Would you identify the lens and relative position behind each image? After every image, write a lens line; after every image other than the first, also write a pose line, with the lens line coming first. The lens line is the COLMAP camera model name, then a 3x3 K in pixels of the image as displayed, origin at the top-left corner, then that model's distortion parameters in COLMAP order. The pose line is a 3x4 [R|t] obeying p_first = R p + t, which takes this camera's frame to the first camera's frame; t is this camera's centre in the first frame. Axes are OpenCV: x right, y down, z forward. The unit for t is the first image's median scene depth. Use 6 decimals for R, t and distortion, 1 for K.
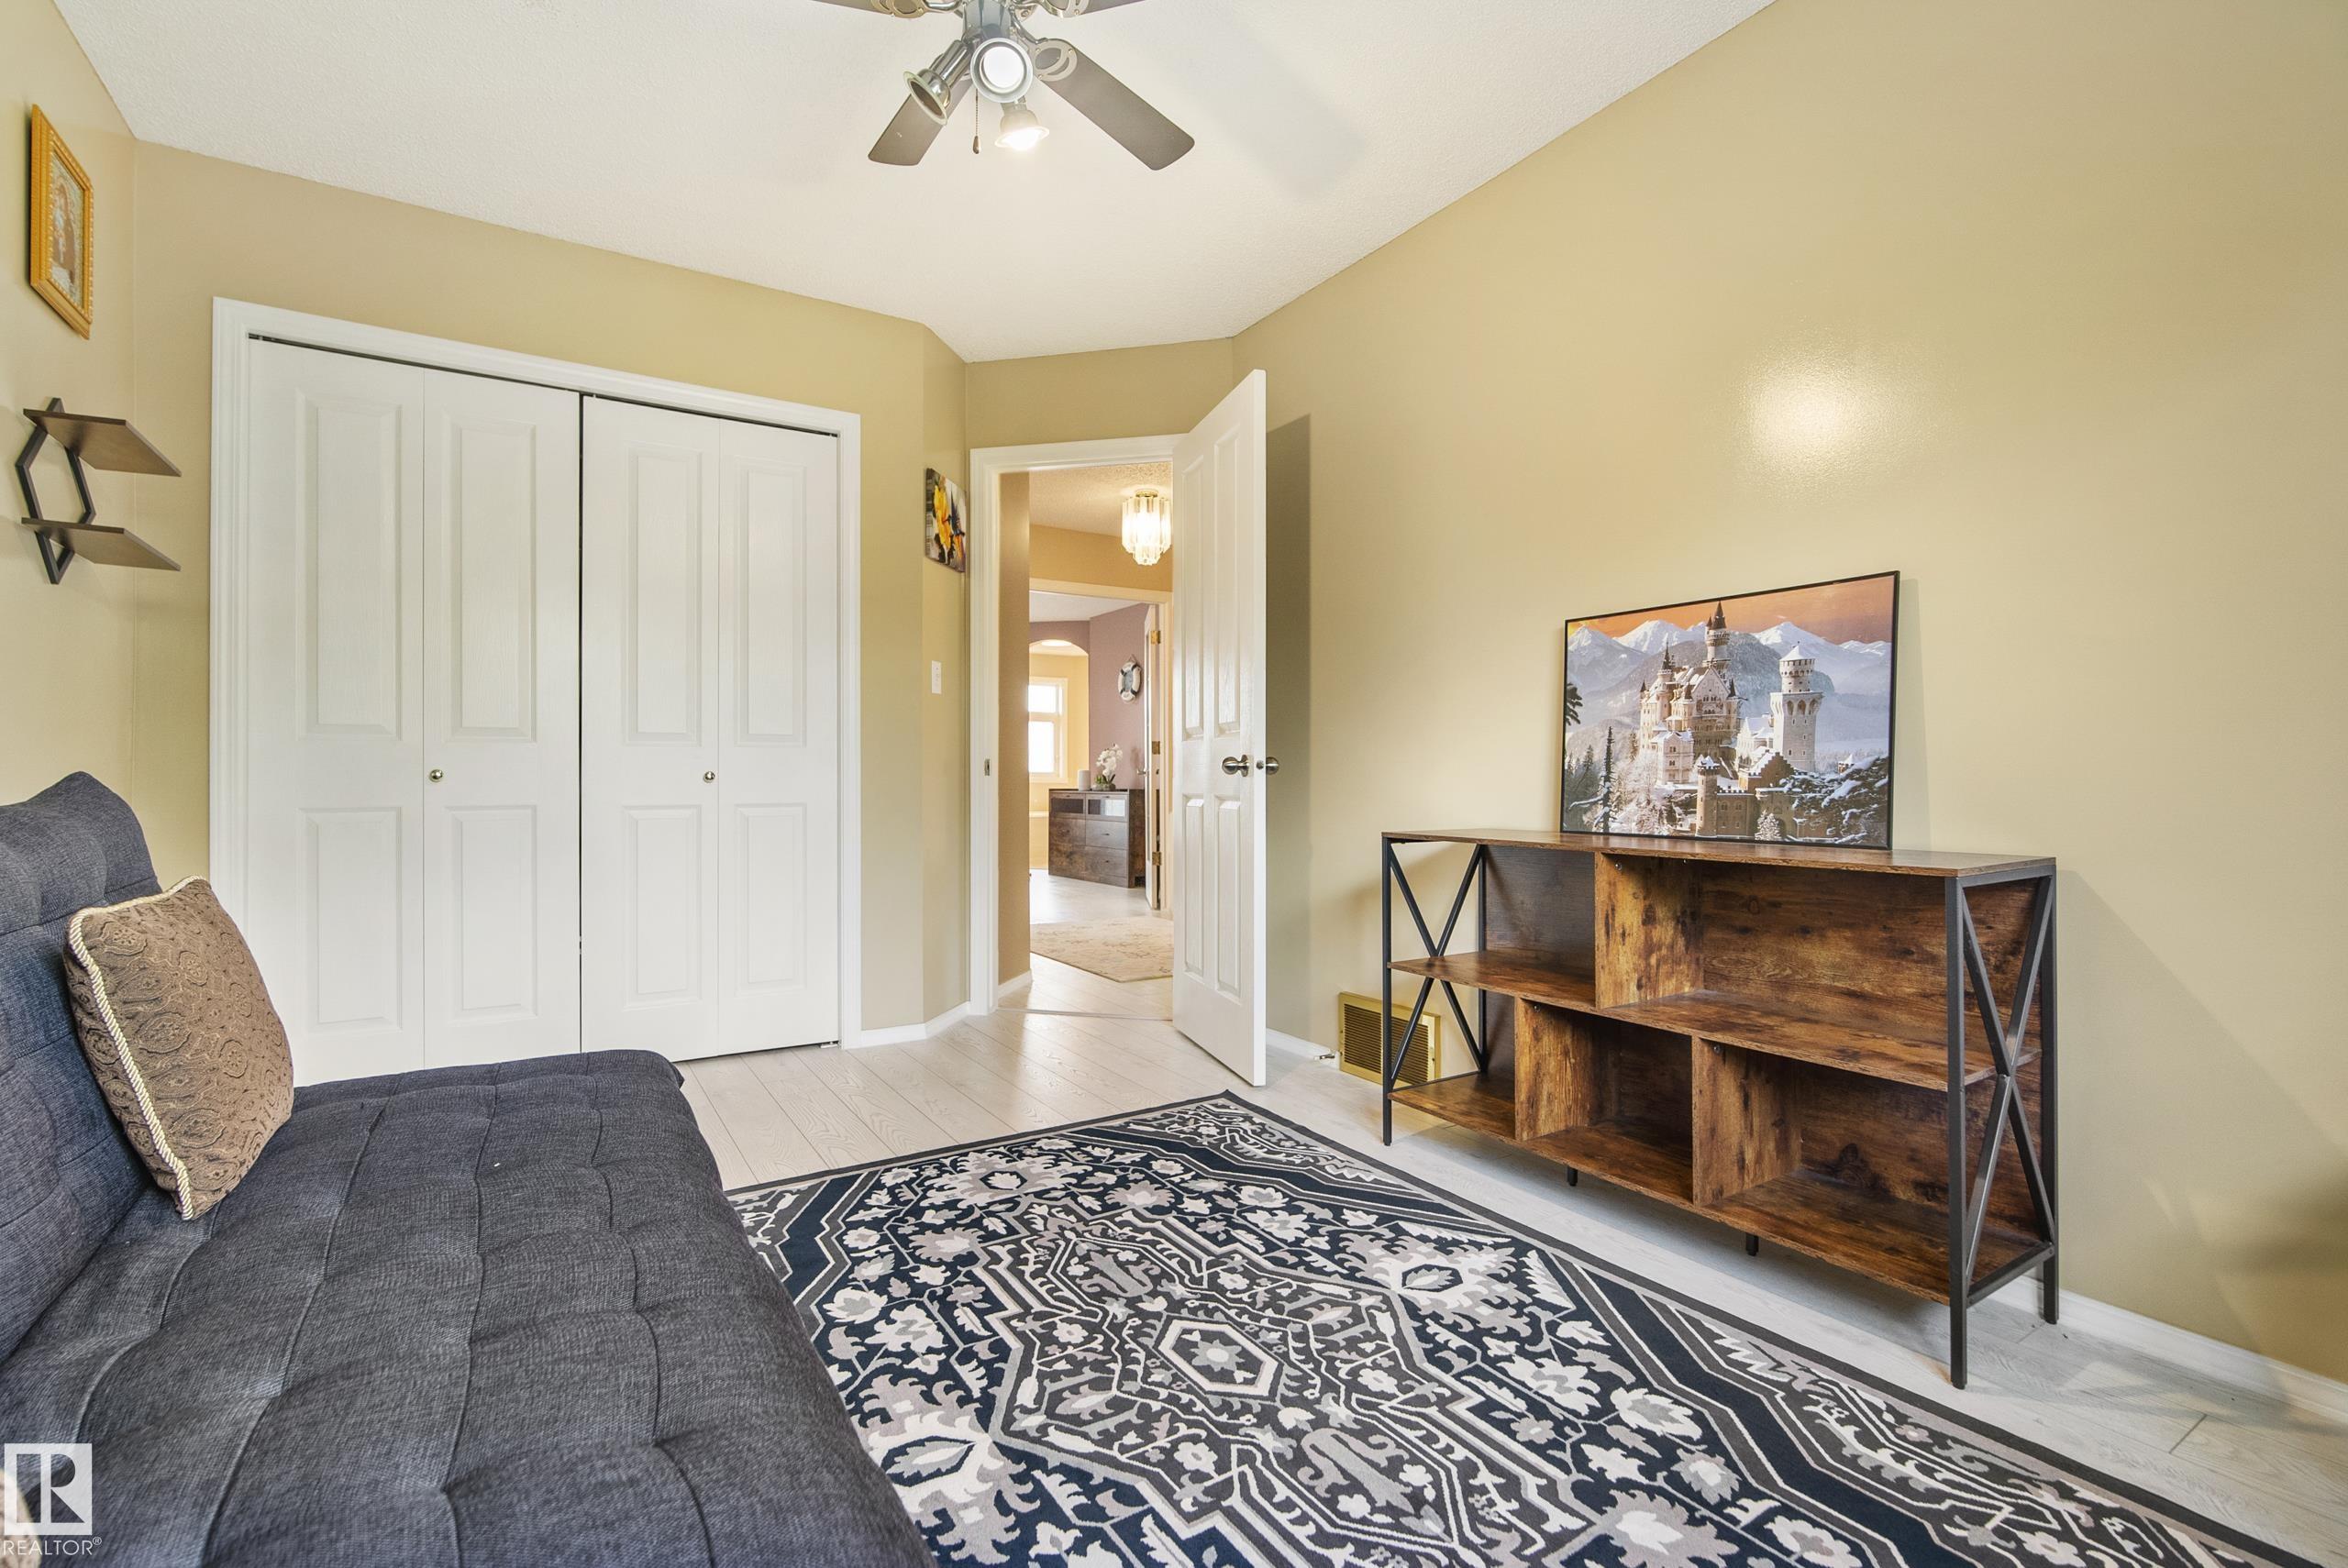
lens RADIAL K [[1034.5, 0, 1173.8], [0, 1034.5, 781.2], [0, 0, 1]] dist [-0.010785, 0.003507]
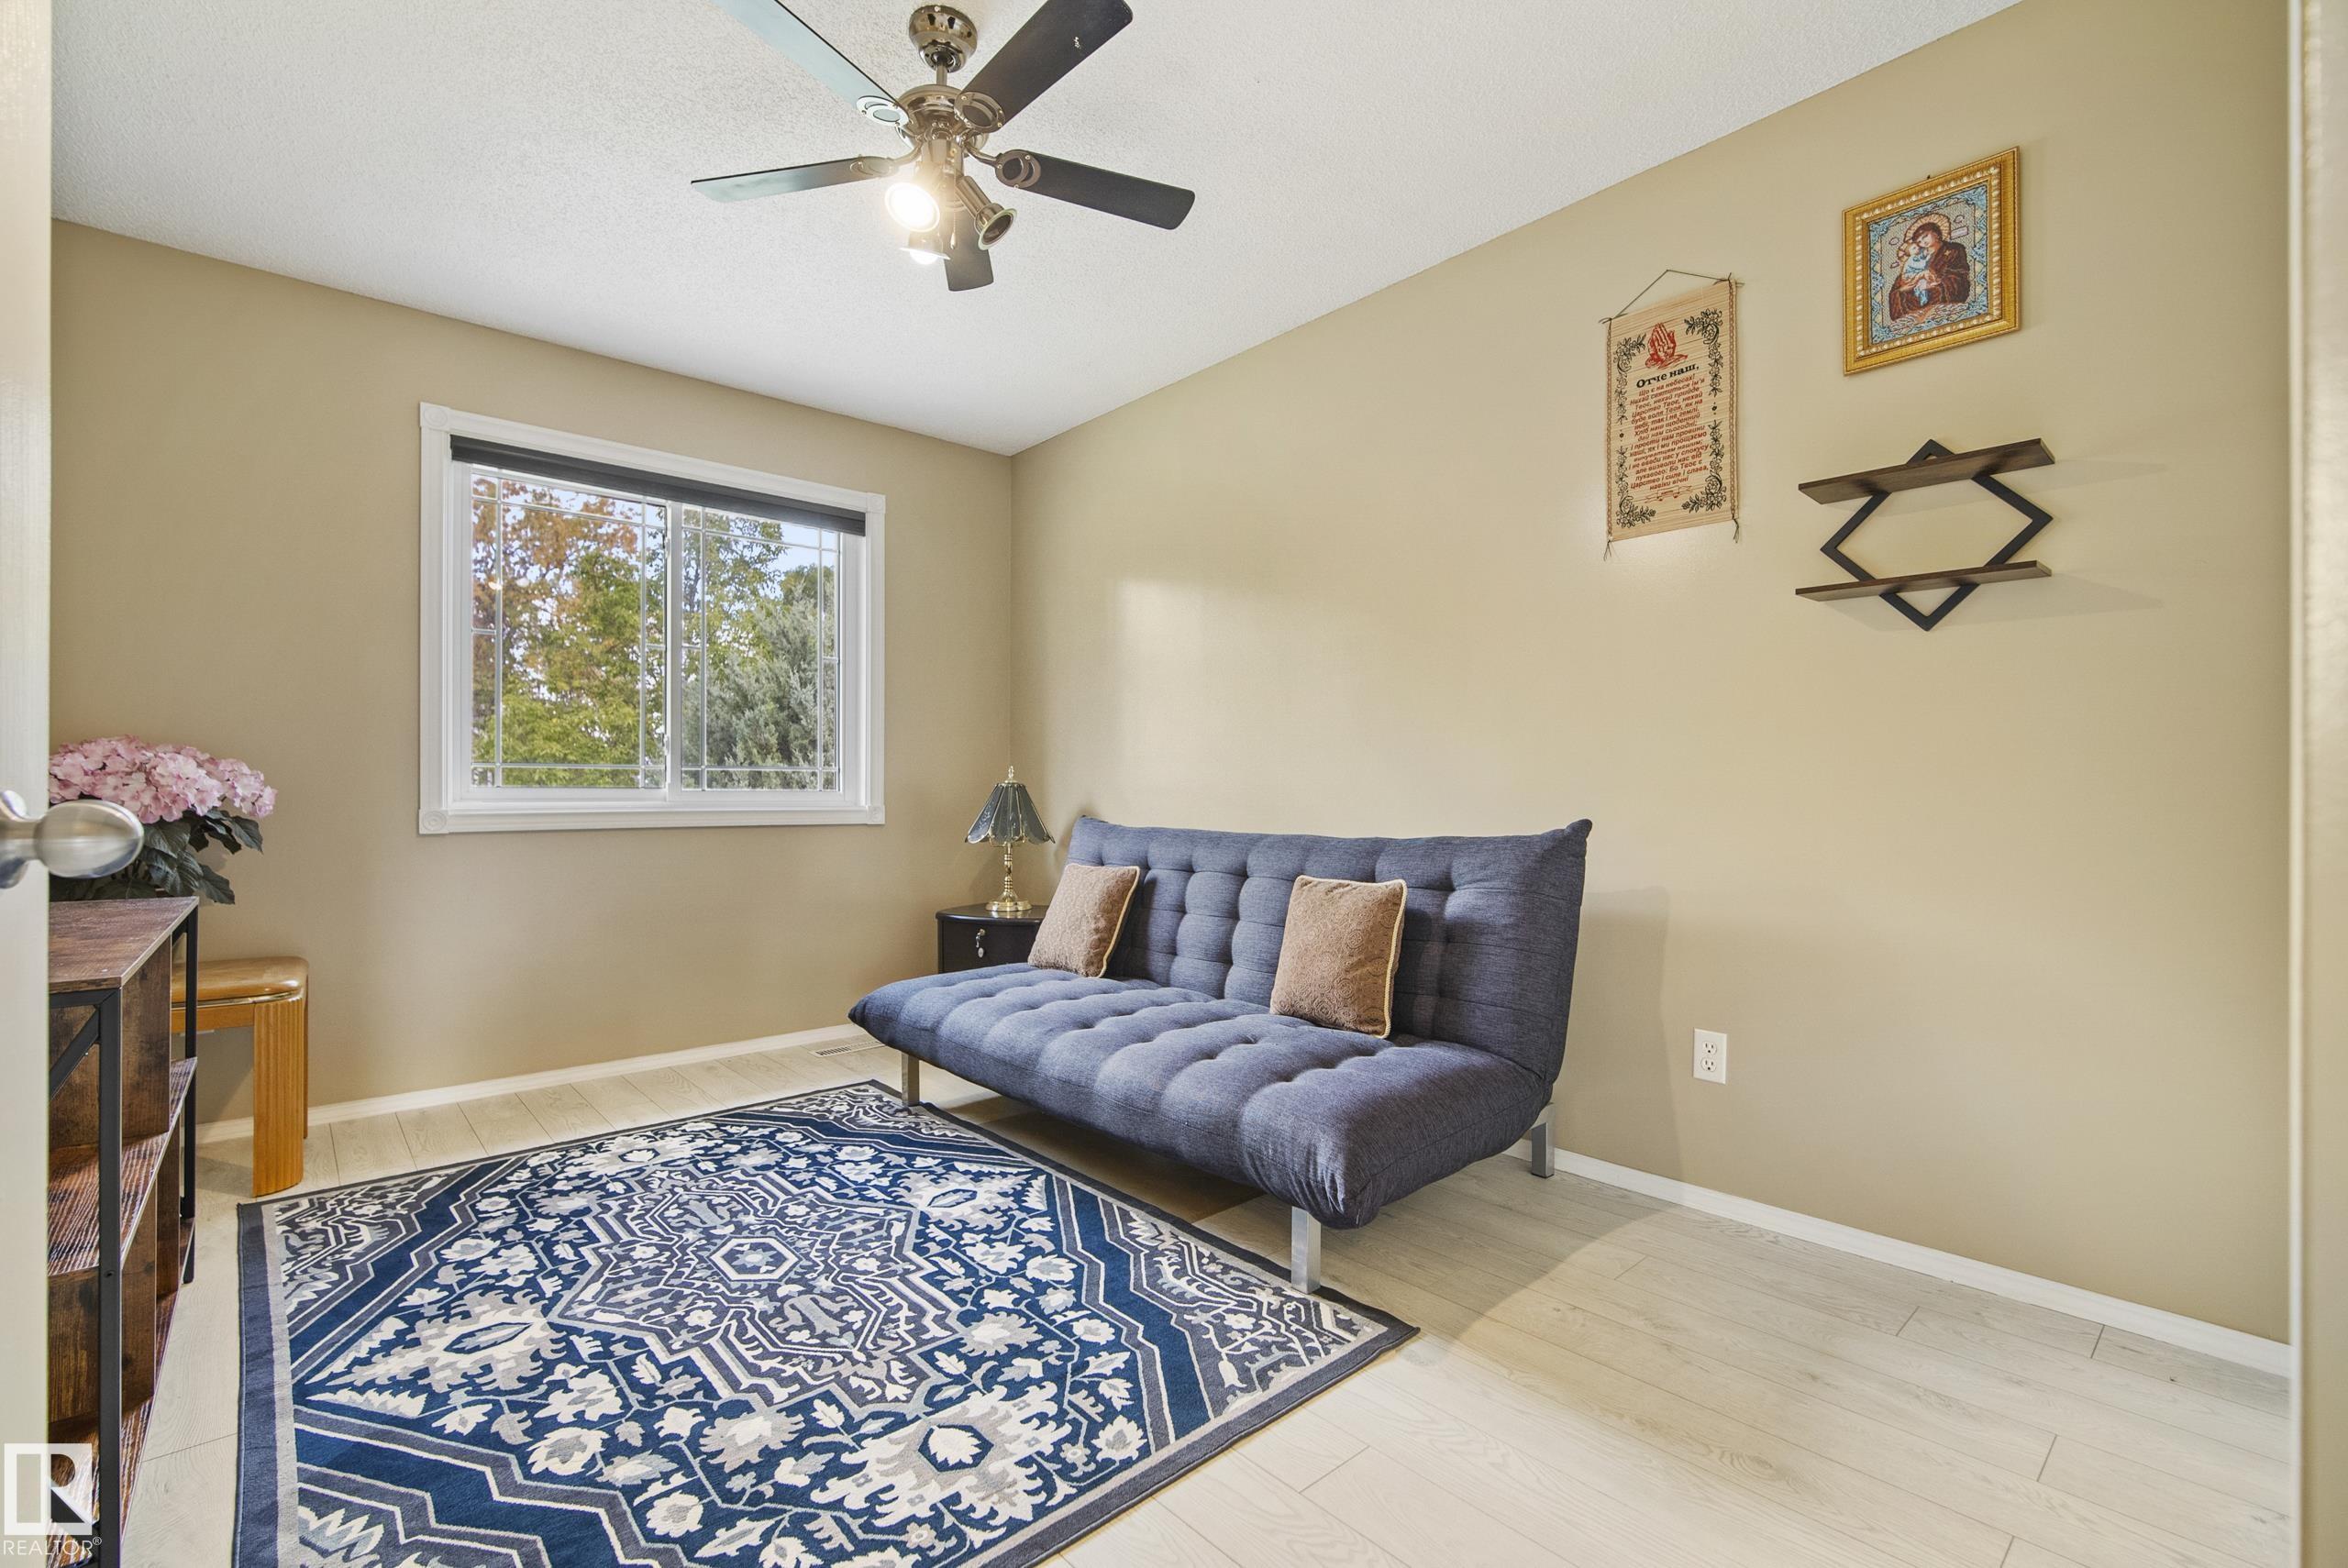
lens RADIAL K [[1034.5, 0, 1174.6], [0, 1034.5, 787.8], [0, 0, 1]] dist [-0.010785, 0.003507]
pose [[-0.987674, 0.001266, -0.156520, -0.241056], [0.001916, 0.999990, -0.004002, -0.040835], [0.156513, -0.004253, -0.987667, 2.013381]]
